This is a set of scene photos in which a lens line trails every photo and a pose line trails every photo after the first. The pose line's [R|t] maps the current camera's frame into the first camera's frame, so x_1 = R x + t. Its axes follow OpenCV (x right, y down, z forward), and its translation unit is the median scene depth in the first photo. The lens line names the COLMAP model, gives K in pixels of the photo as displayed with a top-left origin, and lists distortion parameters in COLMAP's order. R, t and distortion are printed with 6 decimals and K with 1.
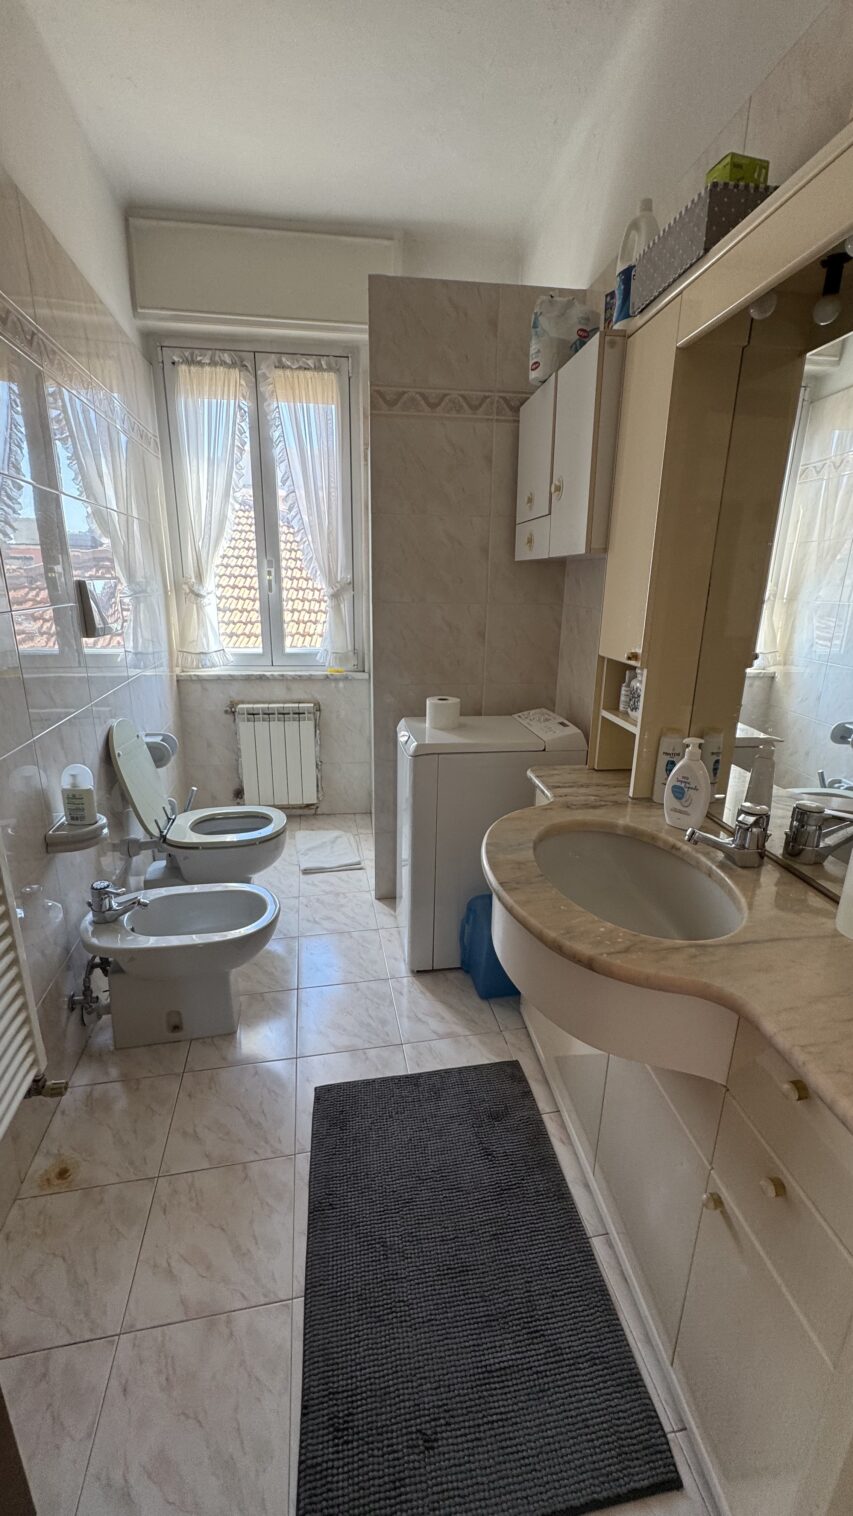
lens RADIAL K [[601.7, 0, 429.1], [0, 601.7, 755.8], [0, 0, 1]] dist [-0.000157, 0.000295]
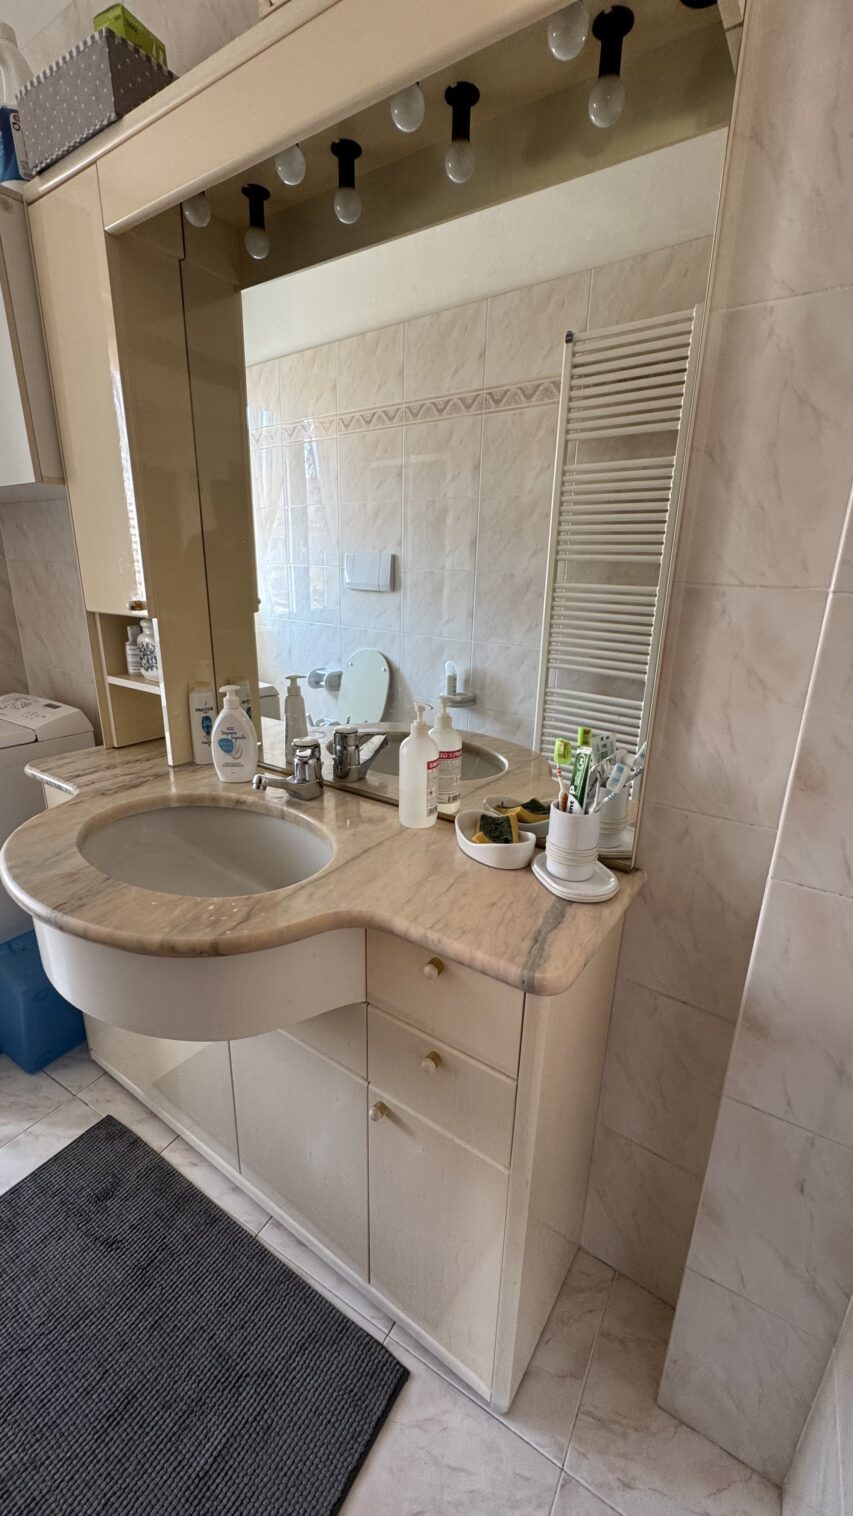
lens RADIAL K [[601.7, 0, 426.1], [0, 601.7, 757.2], [0, 0, 1]] dist [-0.000157, 0.000295]
pose [[0.668549, -0.222206, 0.709695, -0.048750], [0.197012, 0.973140, 0.119101, 0.028083], [-0.717097, 0.060194, 0.694369, 0.124891]]
